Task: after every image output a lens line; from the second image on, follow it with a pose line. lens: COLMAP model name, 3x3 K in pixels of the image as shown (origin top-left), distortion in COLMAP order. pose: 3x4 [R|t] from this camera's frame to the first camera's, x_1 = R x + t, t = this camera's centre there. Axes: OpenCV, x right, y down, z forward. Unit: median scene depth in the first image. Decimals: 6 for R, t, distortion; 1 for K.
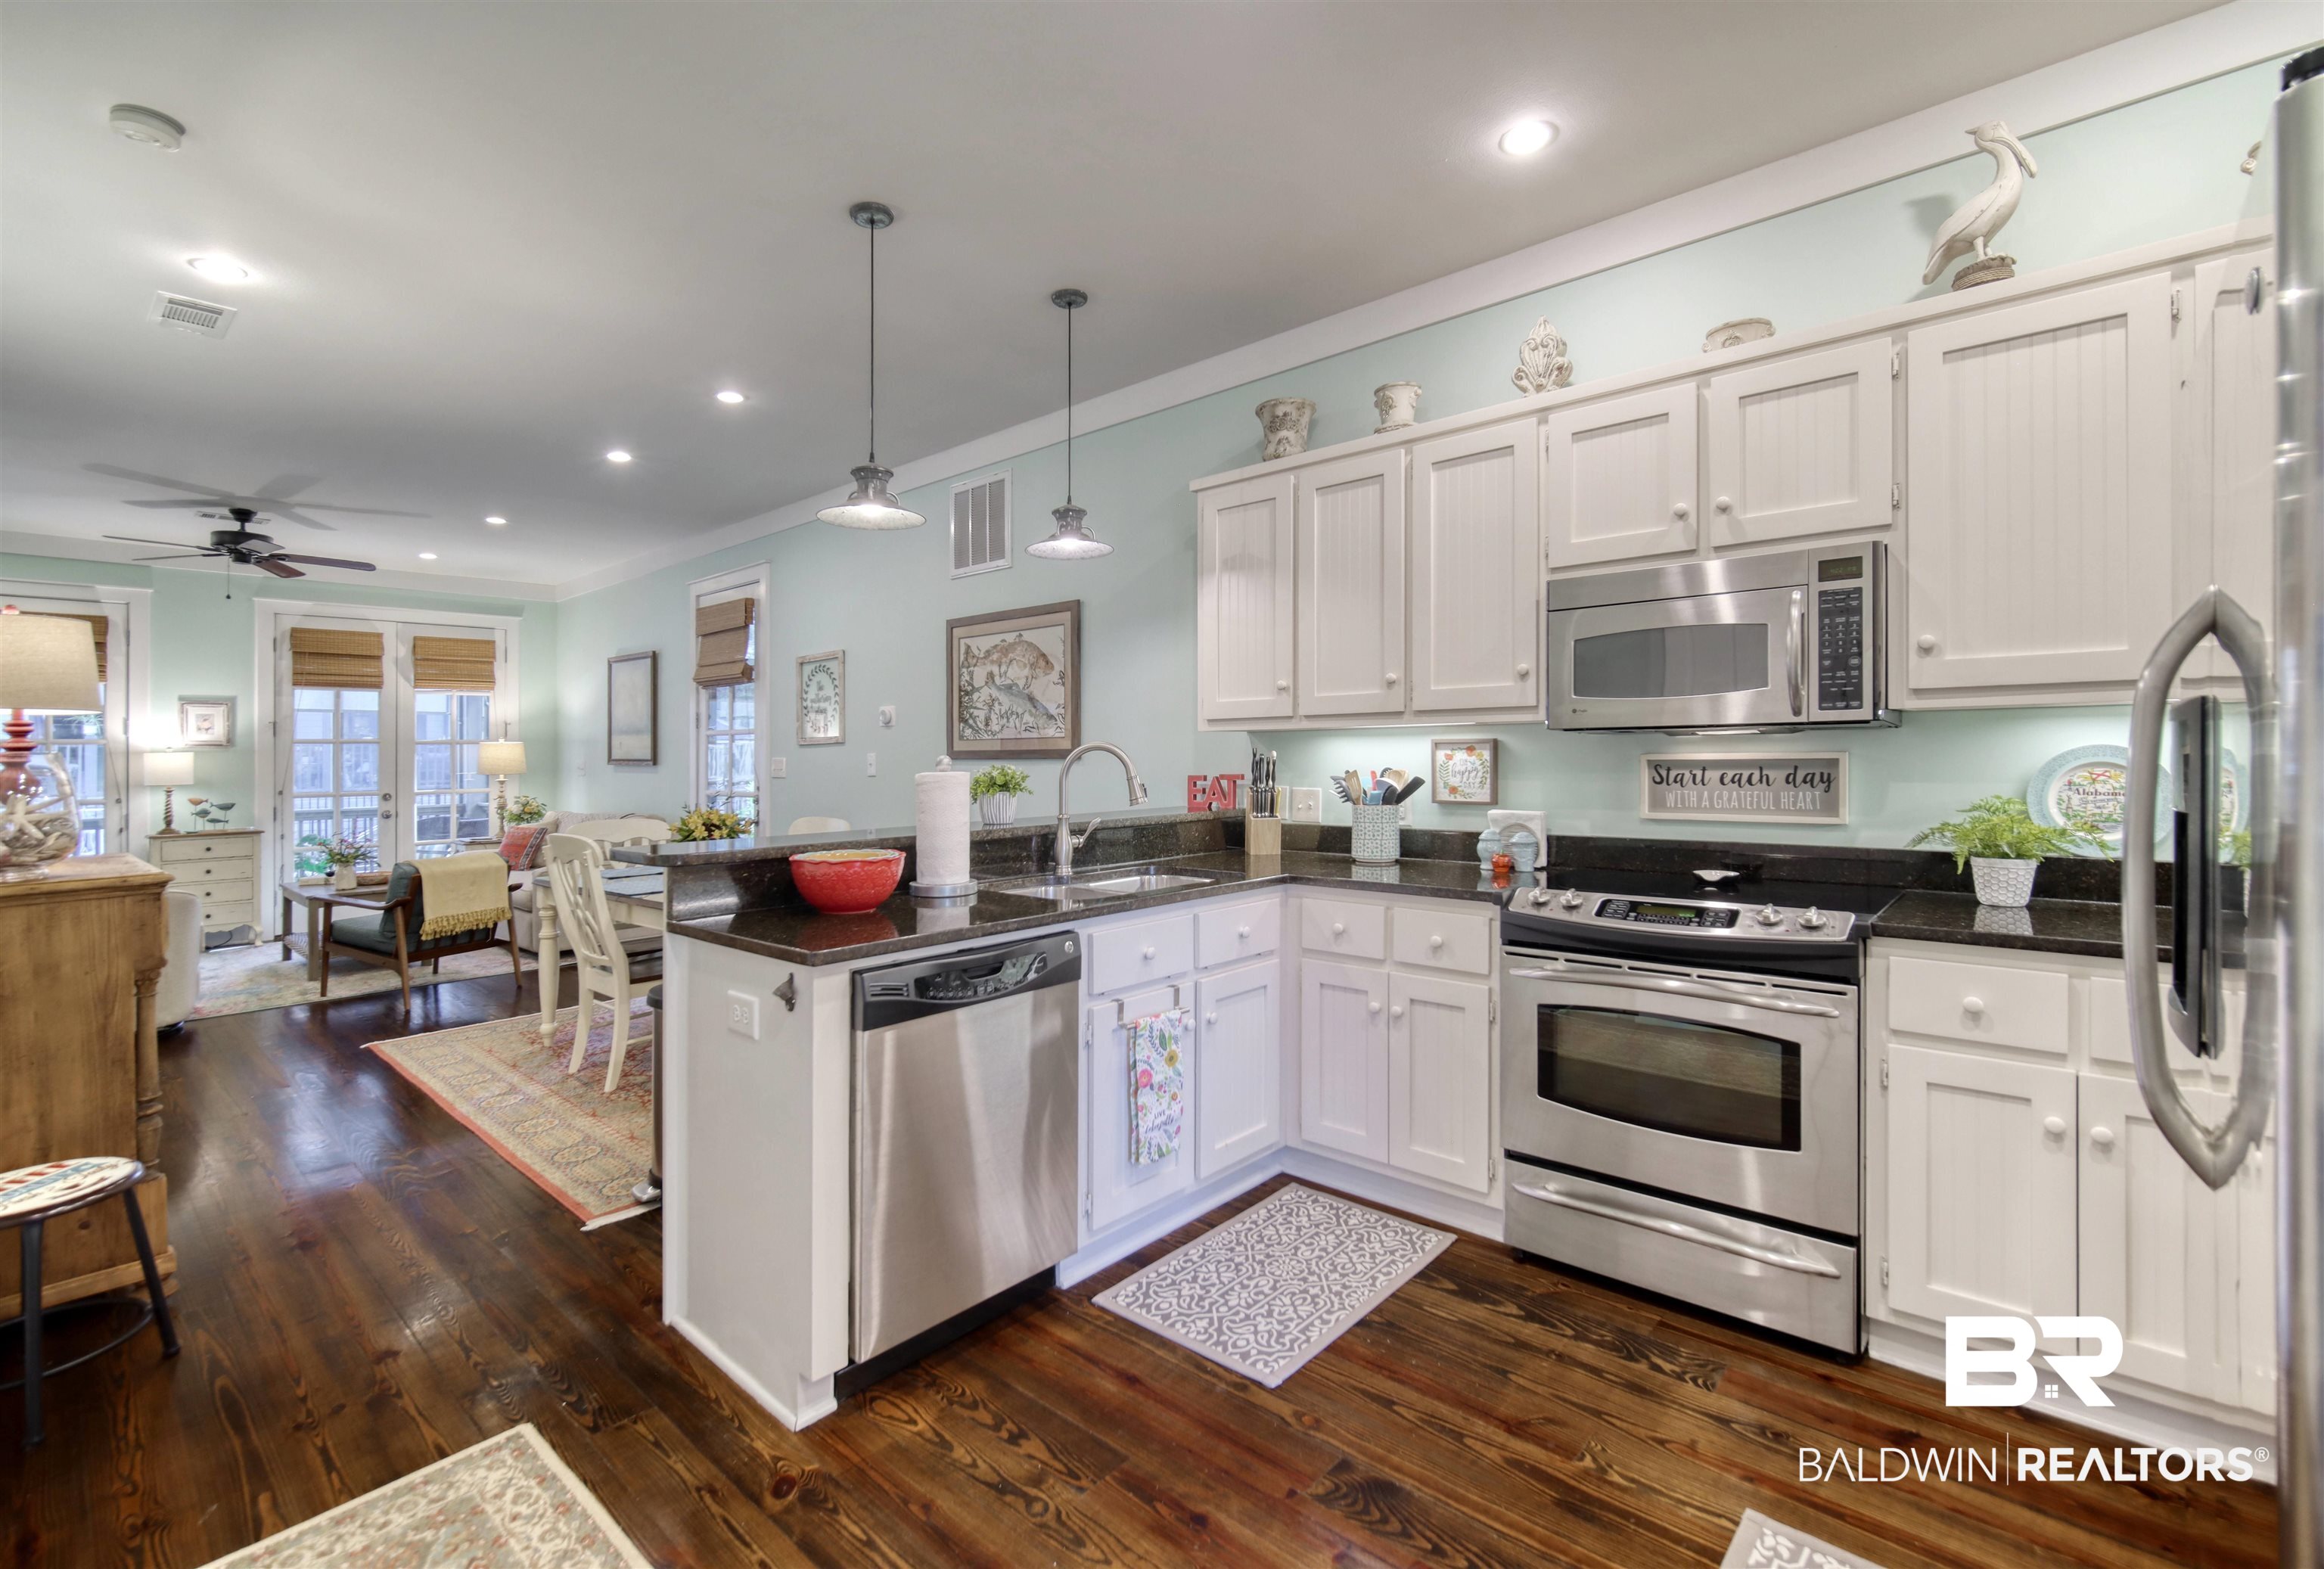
lens RADIAL K [[1000.4, 0, 1154.6], [0, 1000.4, 734.9], [0, 0, 1]] dist [-0.000163, -0.000516]
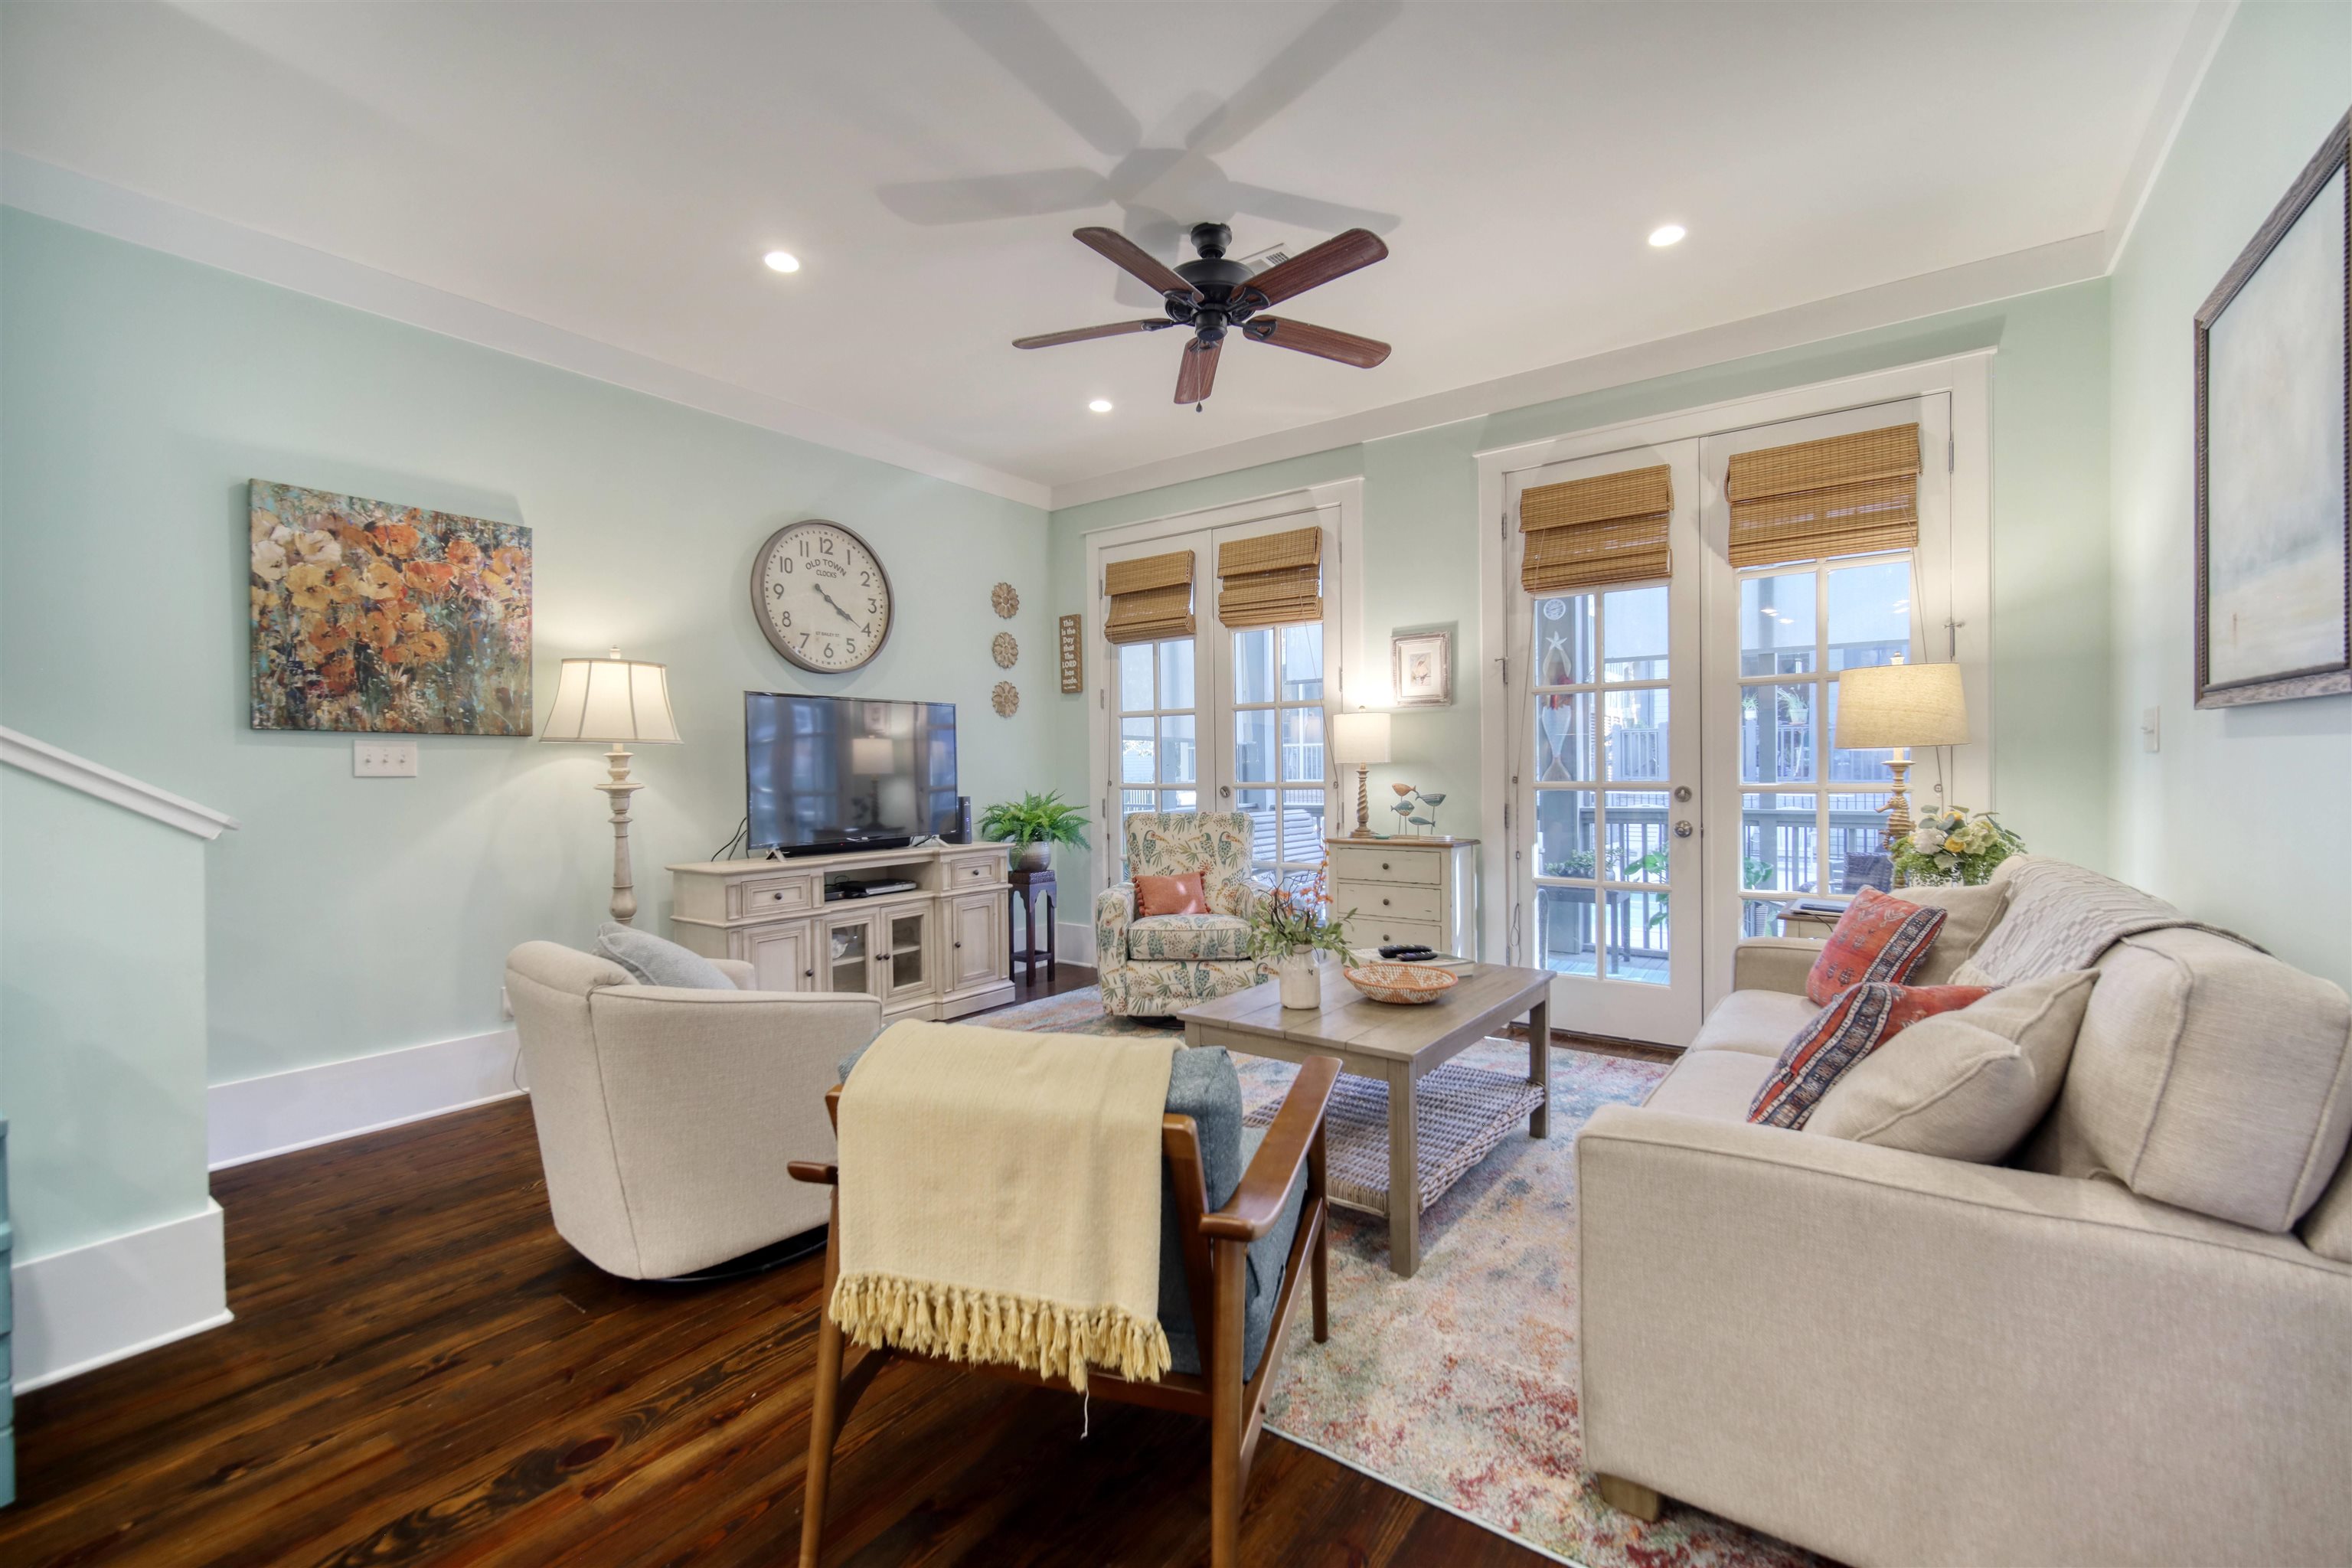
lens RADIAL K [[977.4, 0, 1176.0], [0, 977.4, 784.0], [0, 0, 1]] dist [0.009713, -0.000081]
pose [[0.103201, 0.031347, -0.994166, -0.875826], [0.029202, 0.998977, 0.034530, 0.093100], [0.994232, -0.032595, 0.102180, 1.997415]]
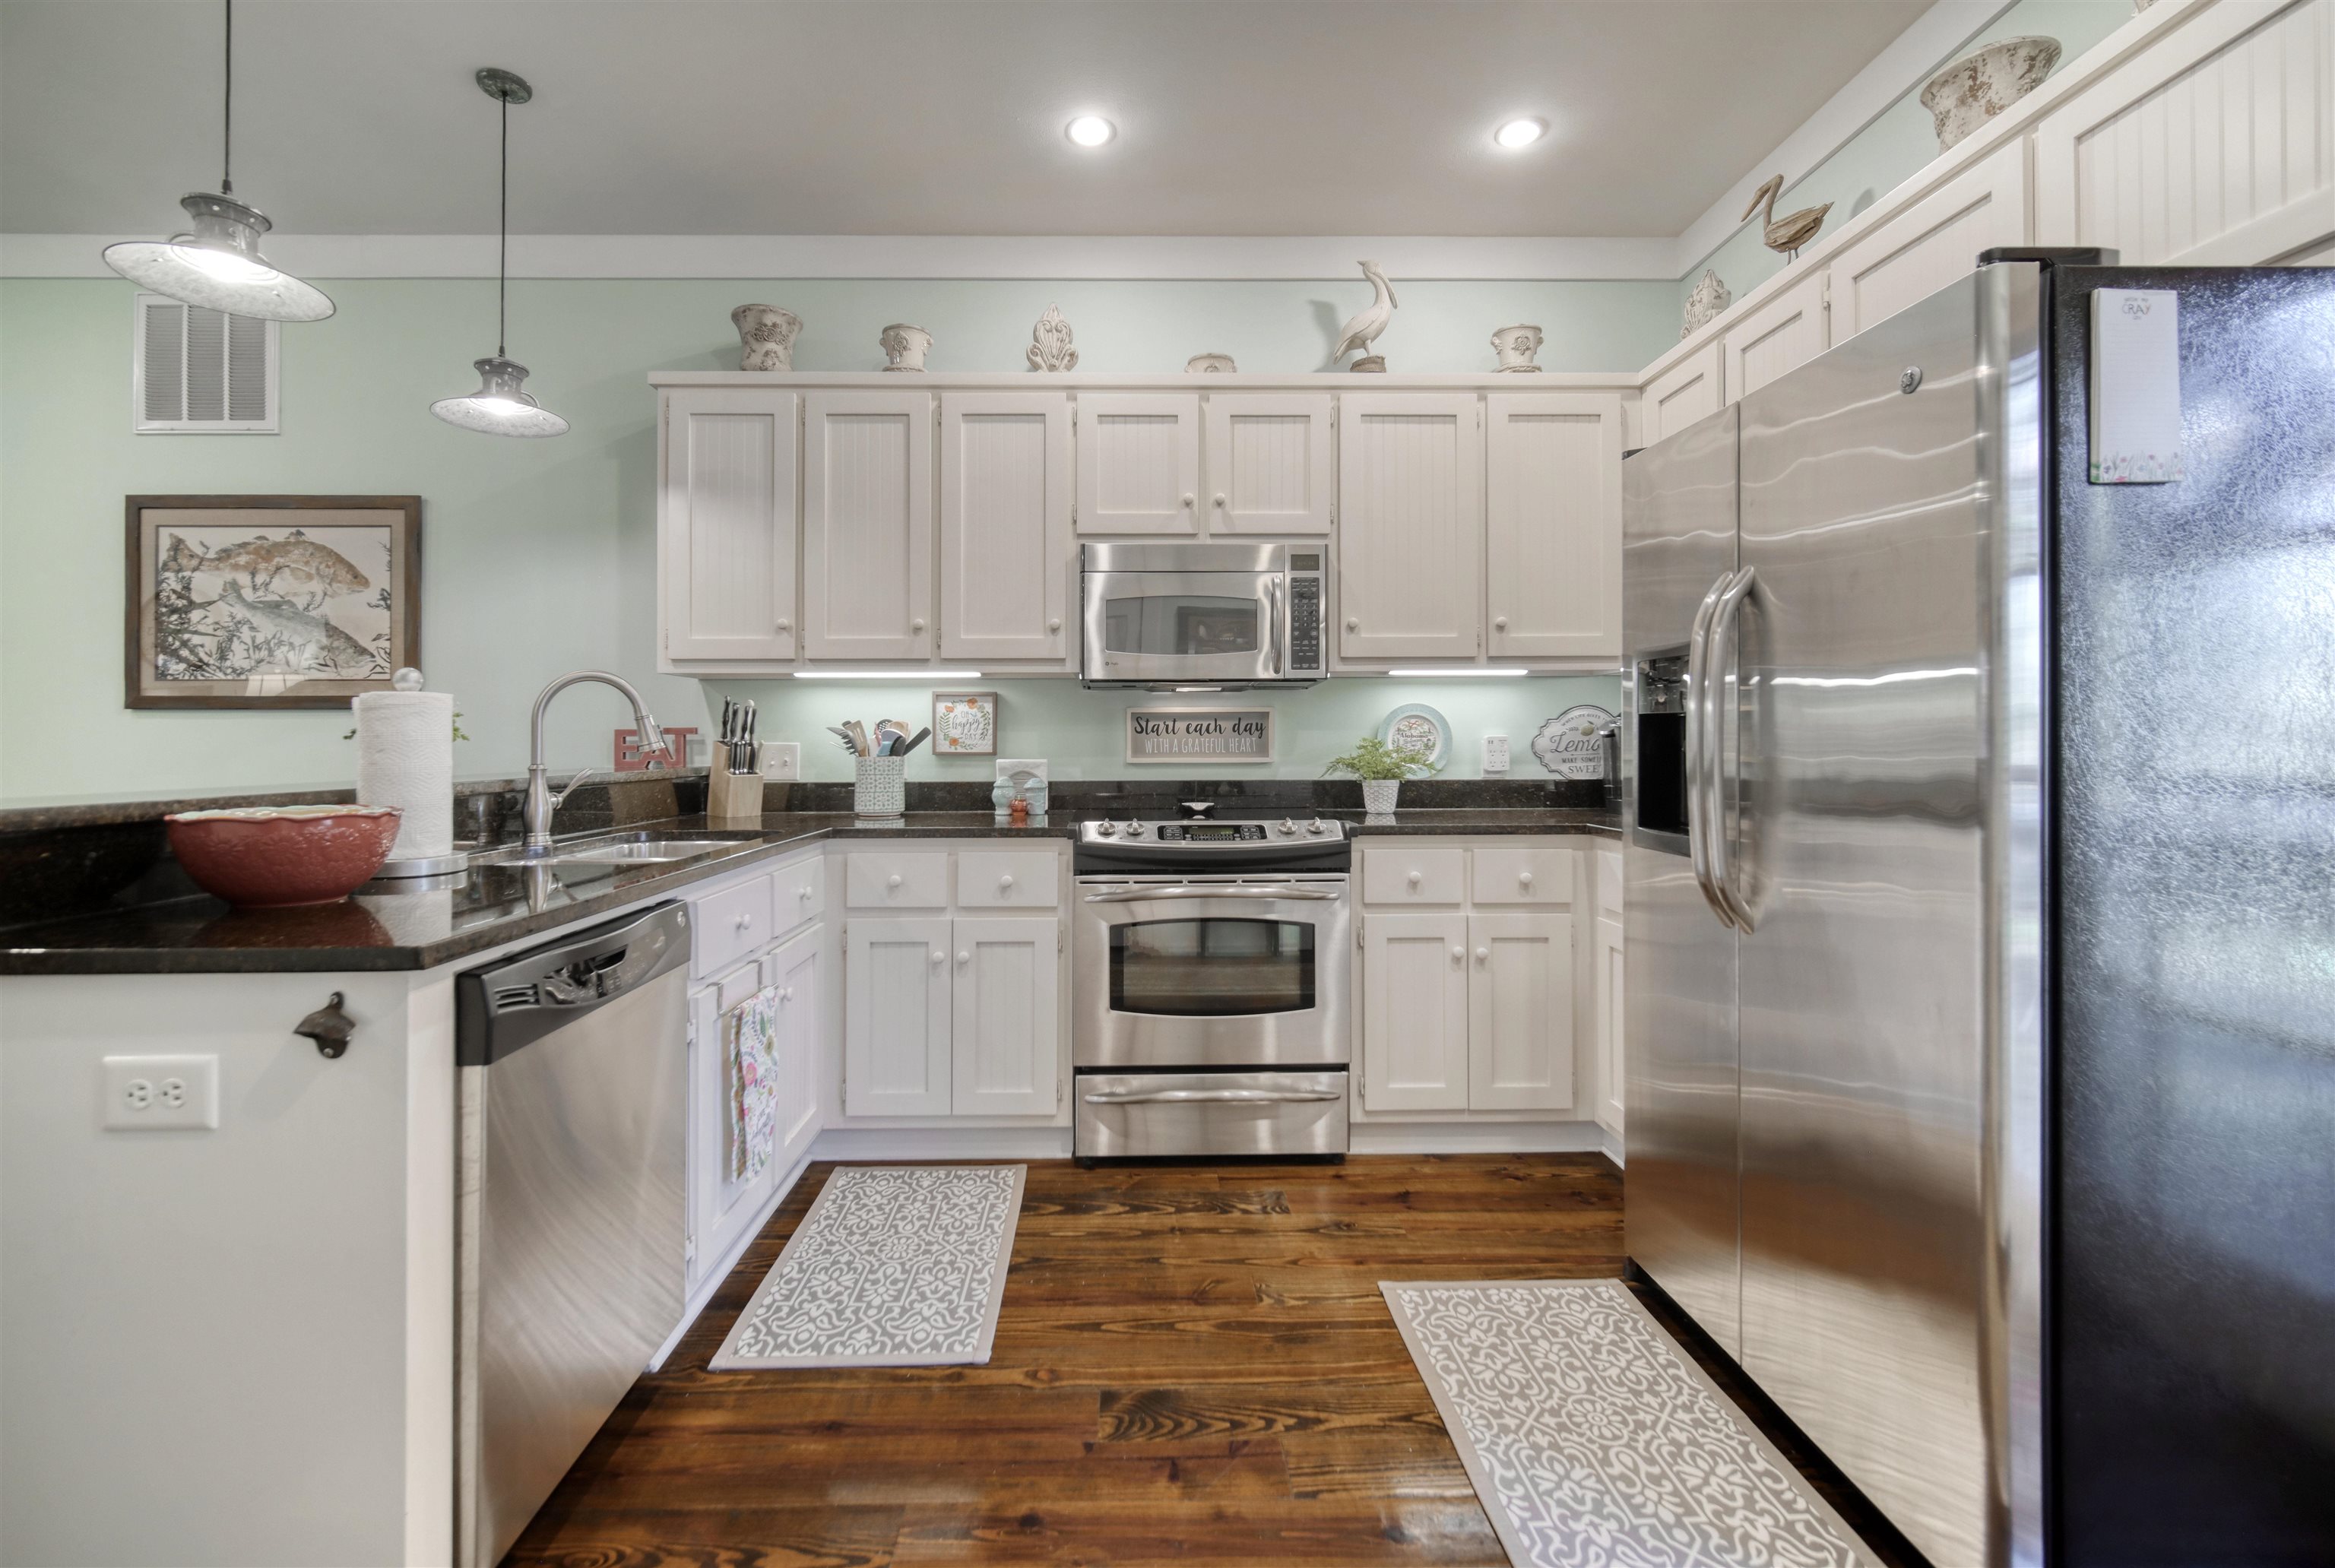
lens RADIAL K [[971.3, 0, 1102.1], [0, 971.3, 730.9], [0, 0, 1]] dist [-0.002153, -0.000688]
pose [[0.739279, 0.019427, 0.673119, -0.296040], [-0.019450, 0.999783, -0.007494, 0.056821], [-0.673118, -0.007552, 0.739496, 0.198243]]
